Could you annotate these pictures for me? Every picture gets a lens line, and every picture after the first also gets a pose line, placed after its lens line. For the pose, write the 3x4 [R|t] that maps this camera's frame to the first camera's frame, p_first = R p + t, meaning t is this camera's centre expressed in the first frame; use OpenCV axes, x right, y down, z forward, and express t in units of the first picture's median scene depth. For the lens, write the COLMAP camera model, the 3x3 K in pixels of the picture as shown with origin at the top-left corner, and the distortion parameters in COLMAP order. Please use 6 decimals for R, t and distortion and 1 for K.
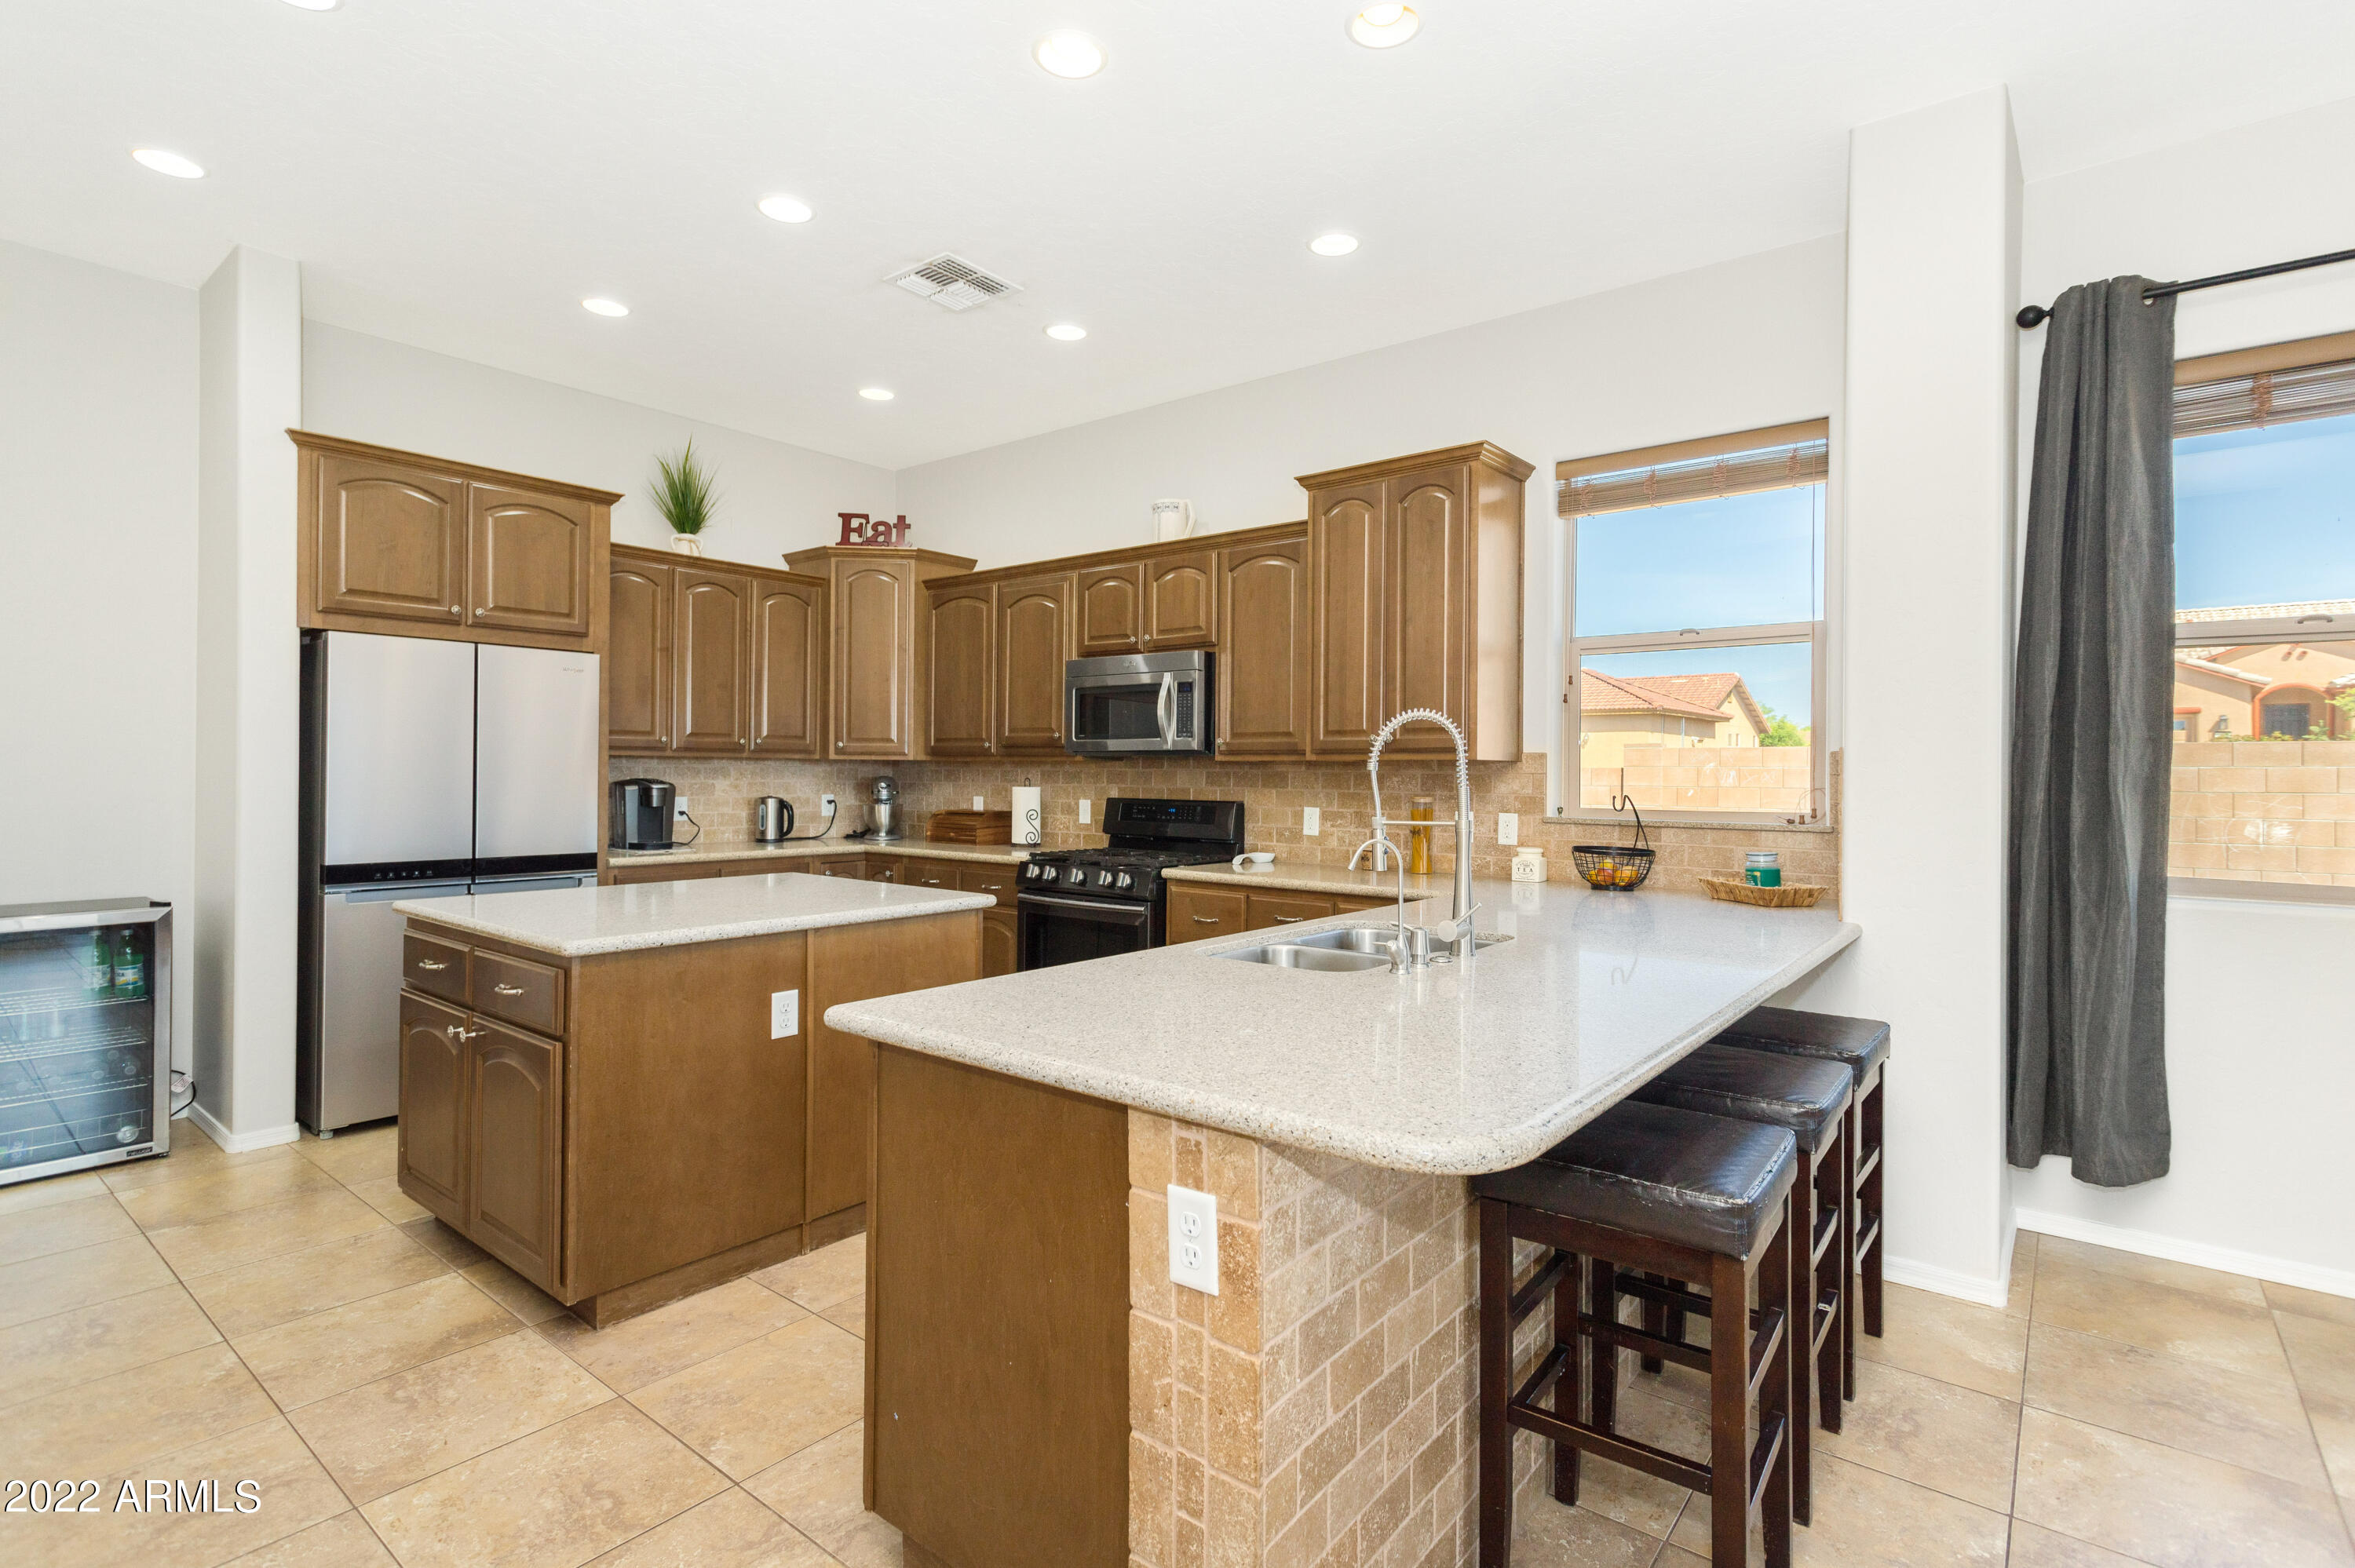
lens RADIAL K [[1127.0, 0, 1190.9], [0, 1127.0, 770.7], [0, 0, 1]] dist [0.001203, 0.001060]
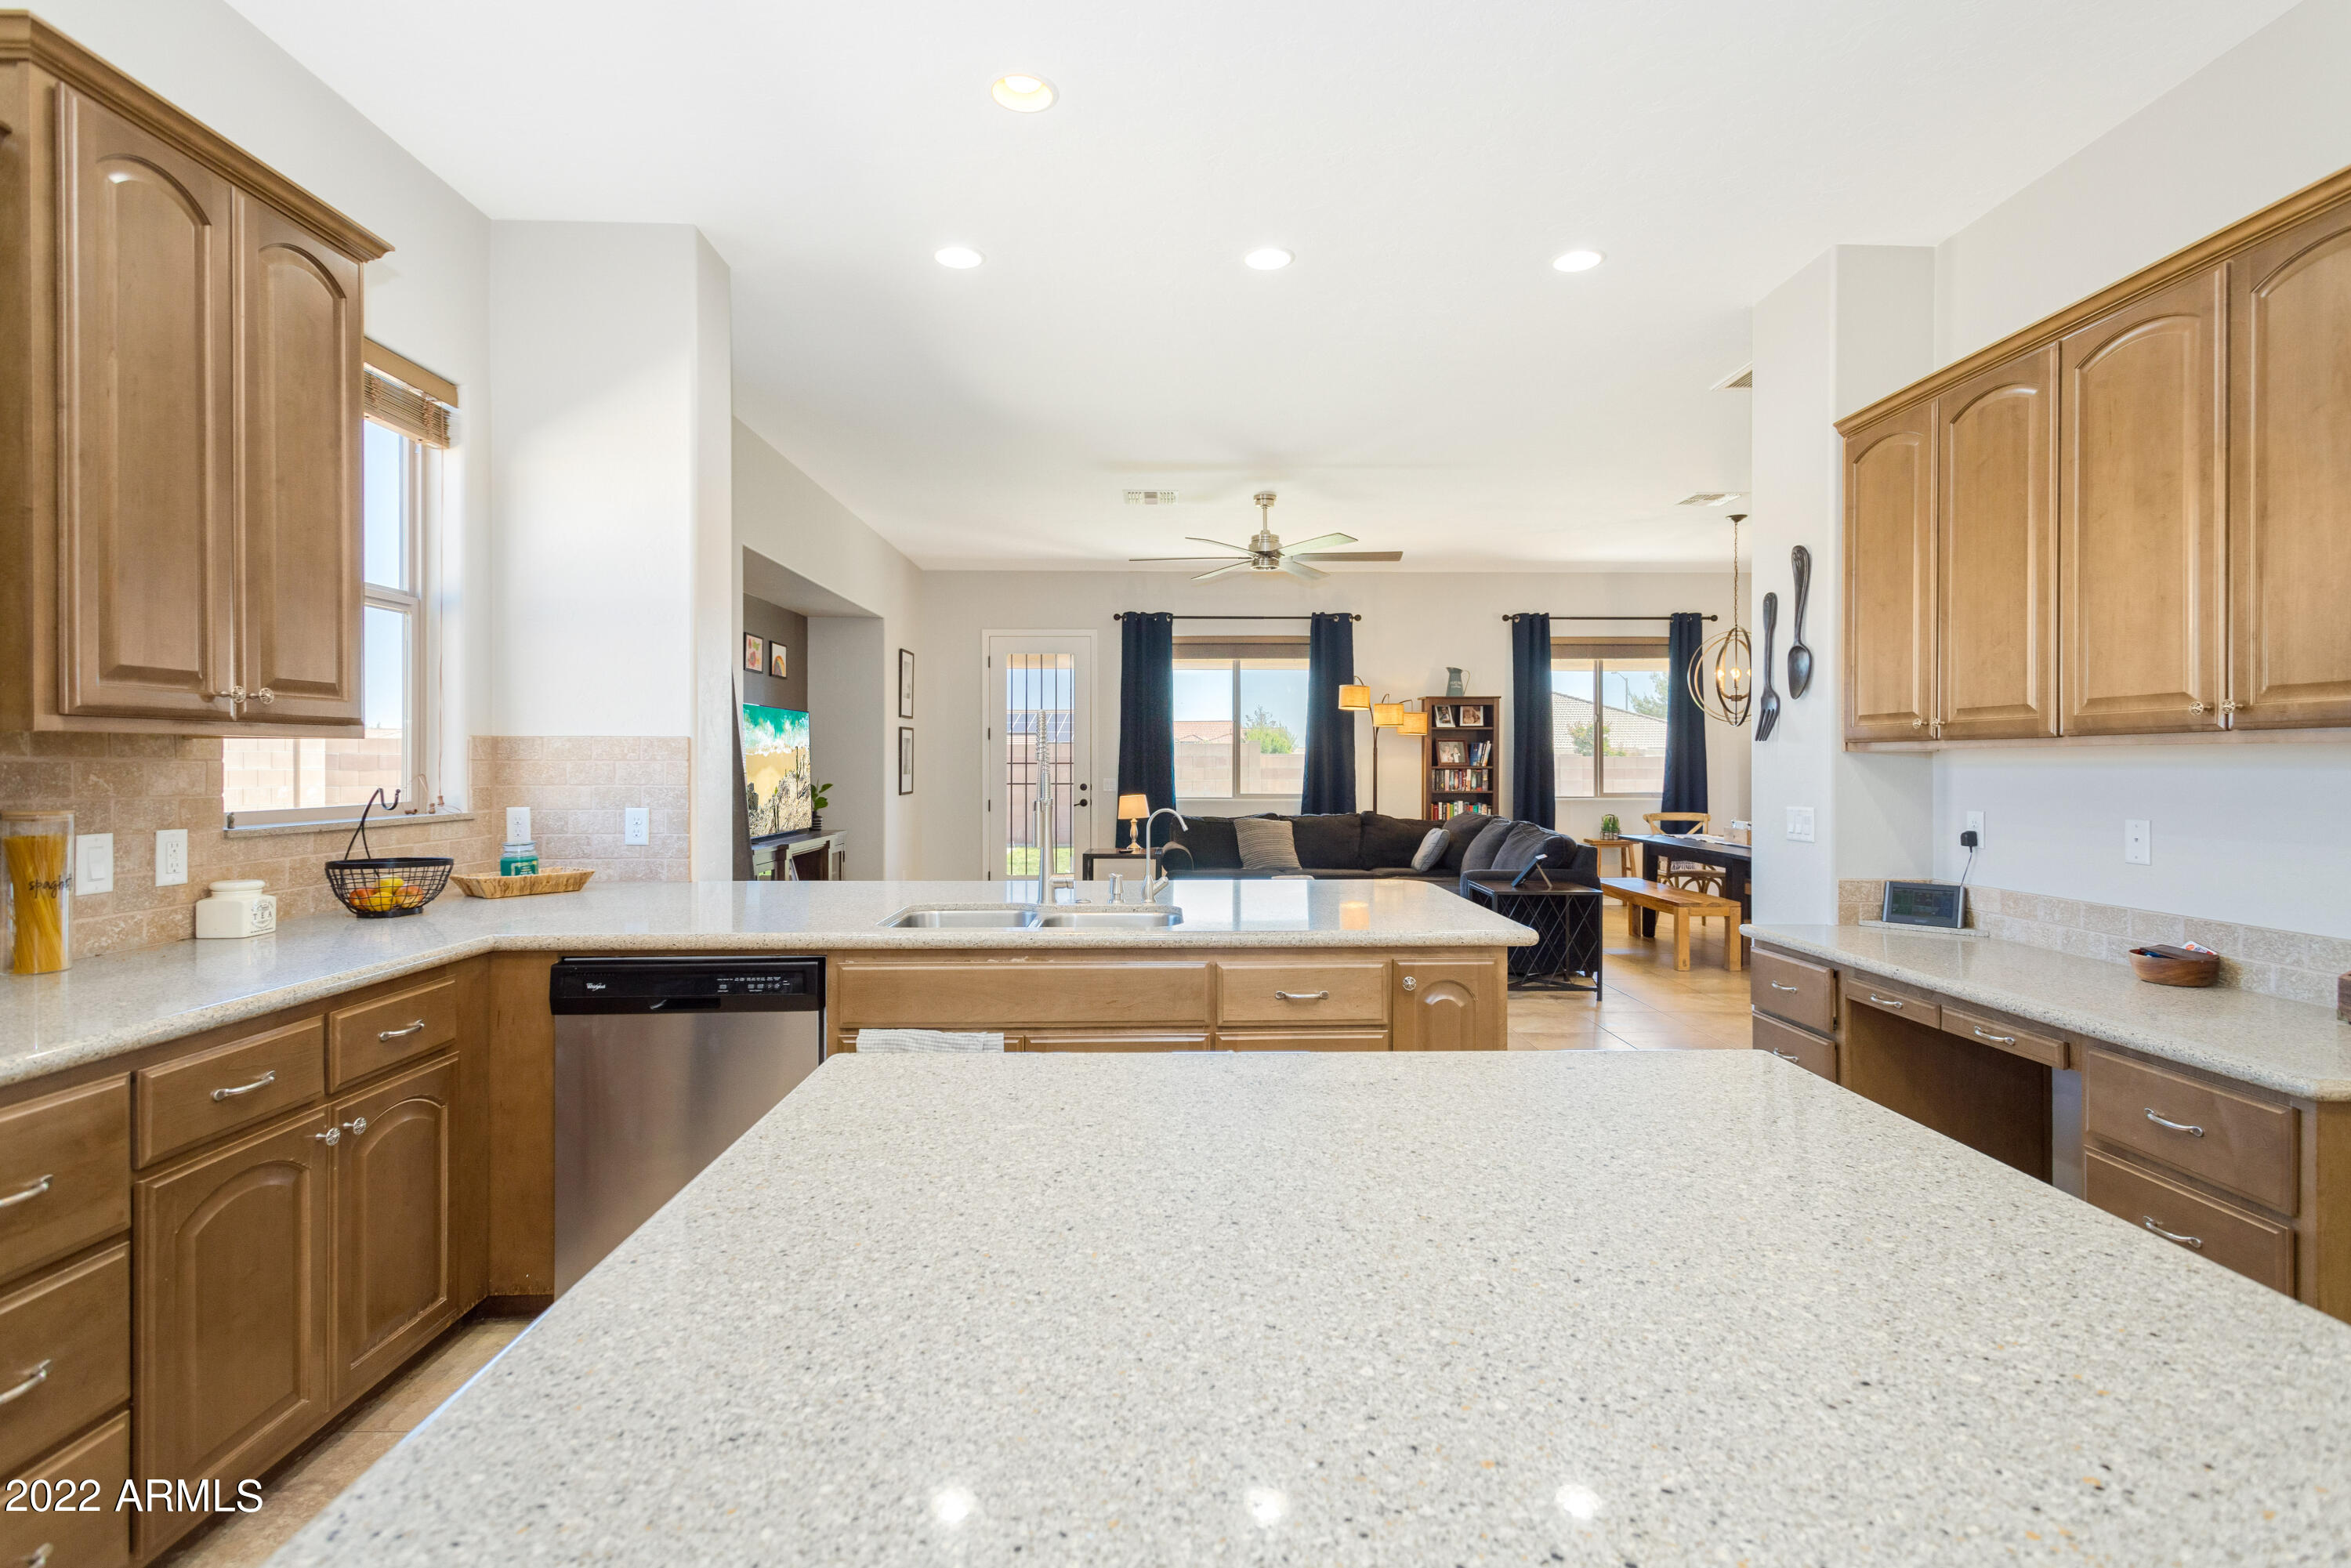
lens RADIAL K [[1117.4, 0, 1172.0], [0, 1117.4, 763.5], [0, 0, 1]] dist [0.004046, 0.001247]
pose [[-0.627408, -0.010054, 0.778626, -0.430773], [-0.007837, 0.999948, 0.006597, -0.003260], [-0.778651, -0.001963, -0.627454, 0.862428]]
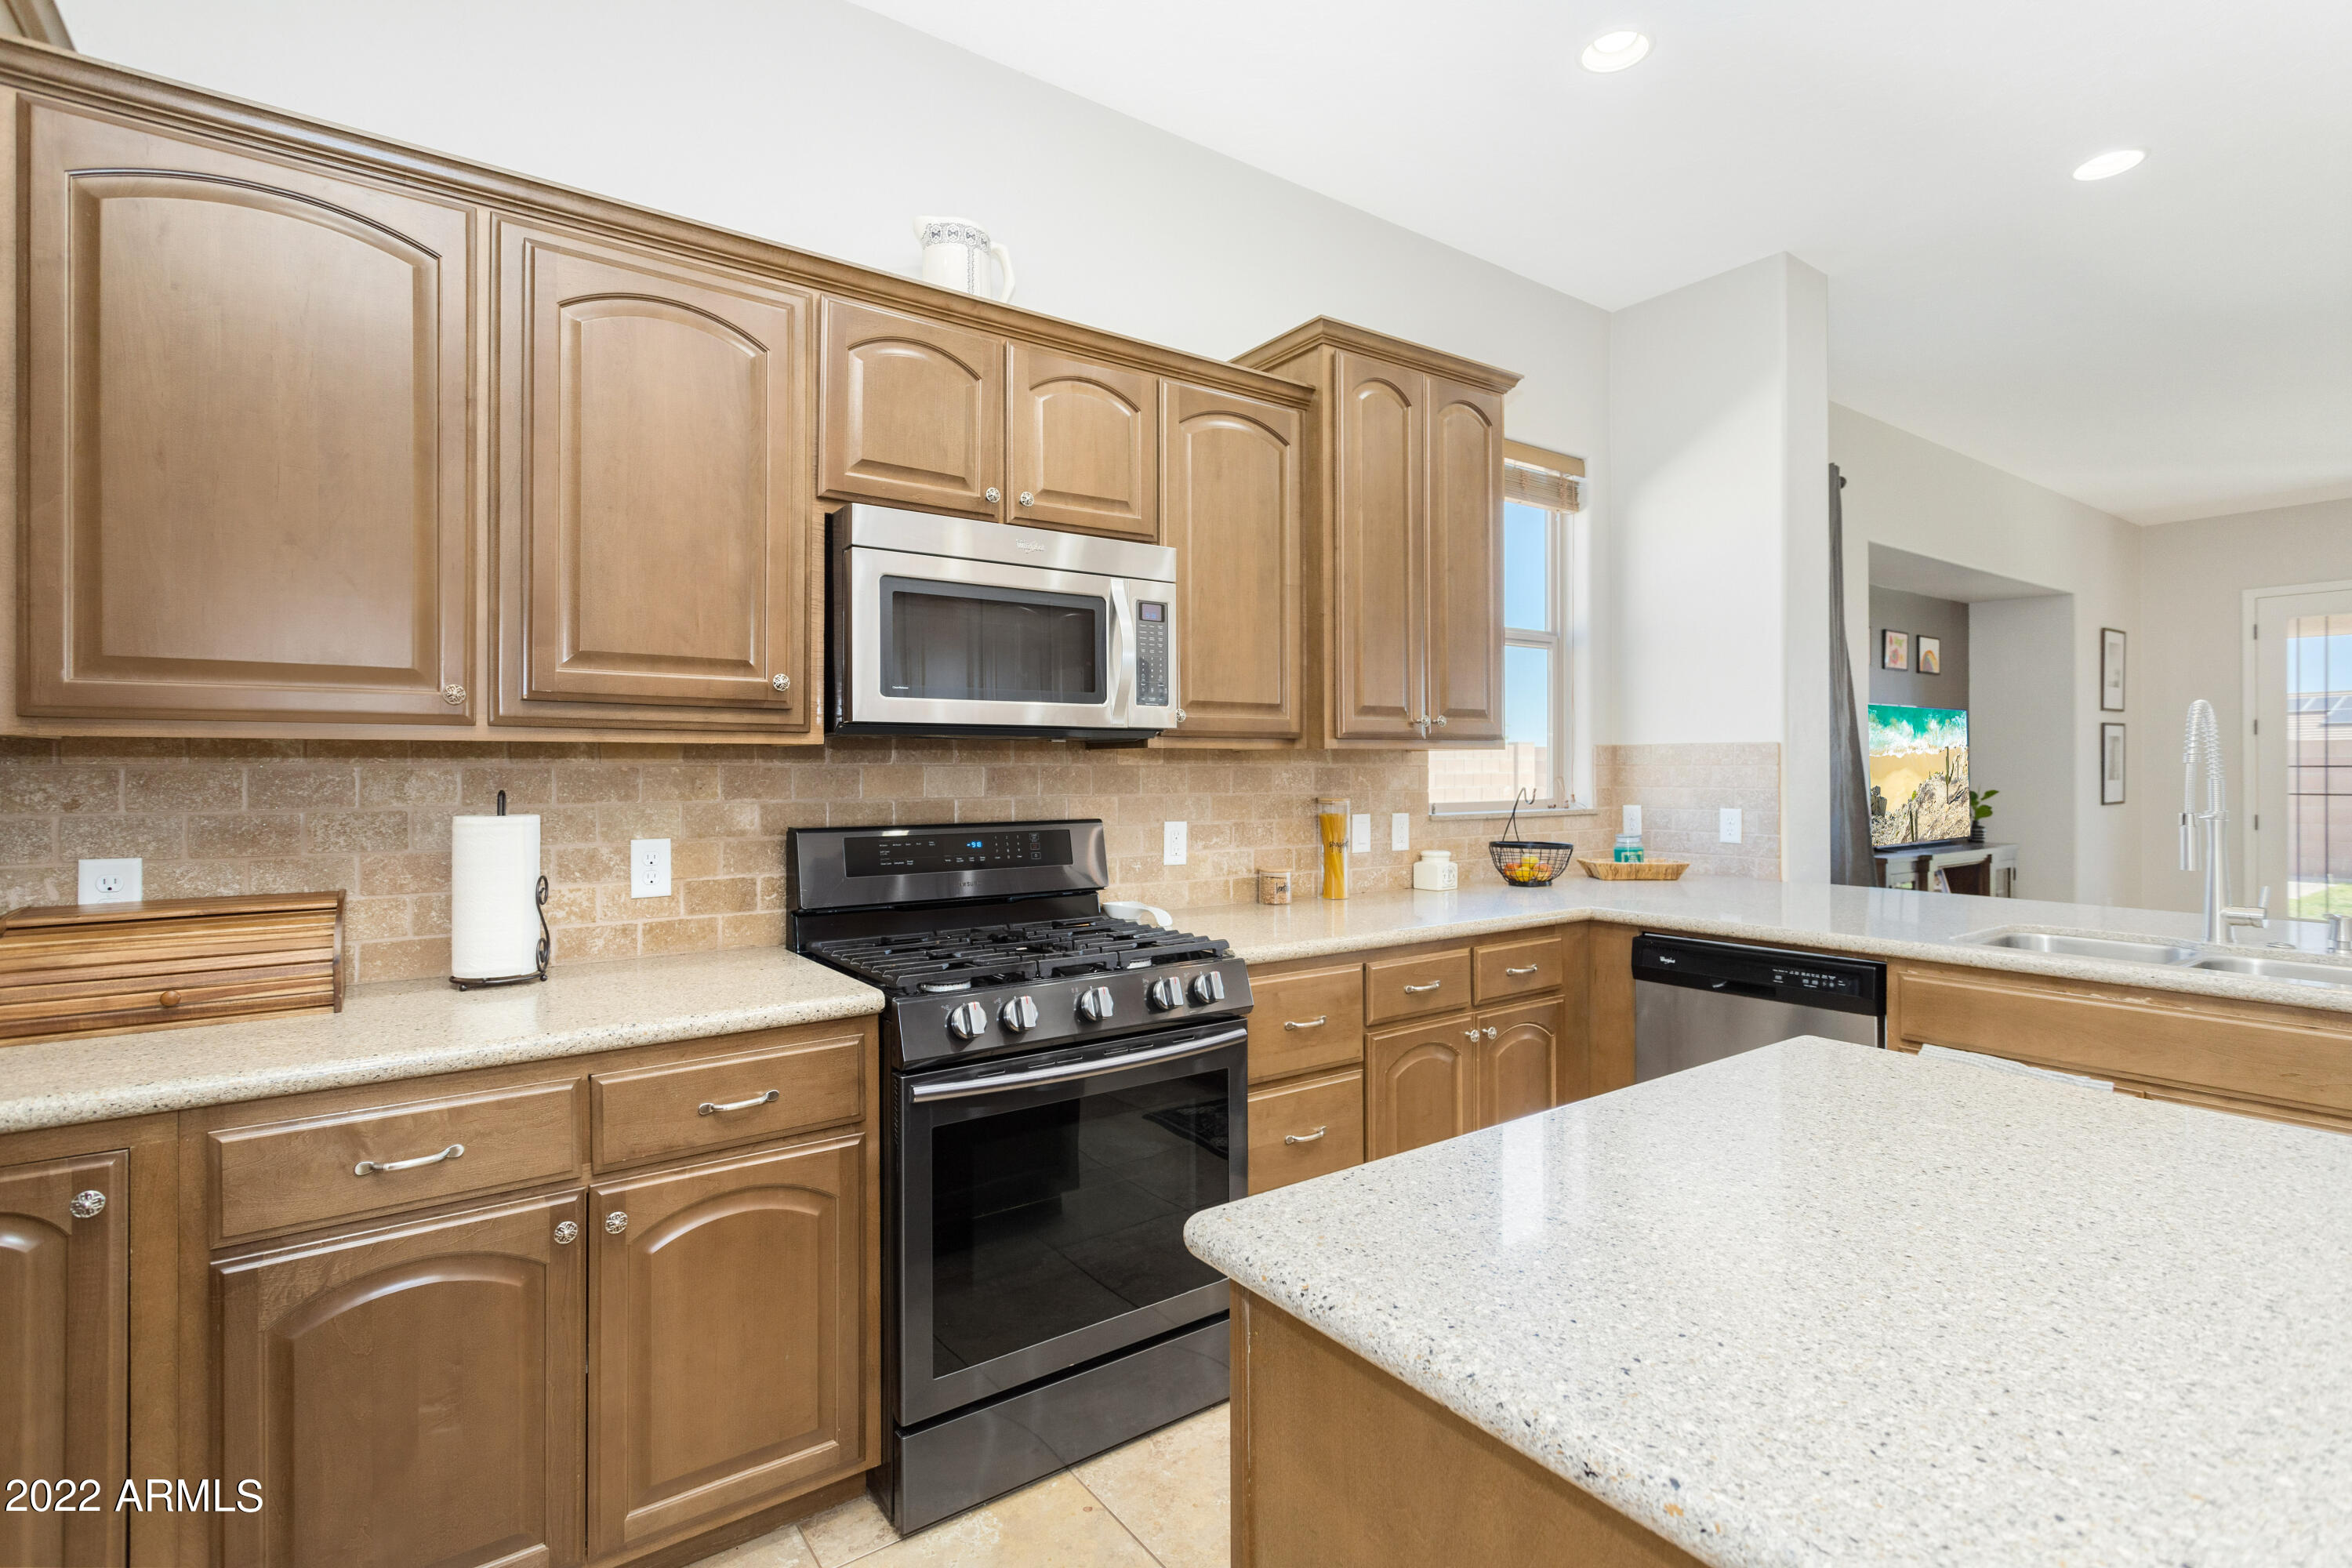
lens RADIAL K [[1106.6, 0, 1193.1], [0, 1106.6, 769.8], [0, 0, 1]] dist [0.000843, 0.000035]
pose [[0.276291, -0.011477, 0.961006, -0.504400], [0.003083, 0.999934, 0.011056, -0.004215], [-0.961069, -0.000092, 0.276308, 0.824462]]
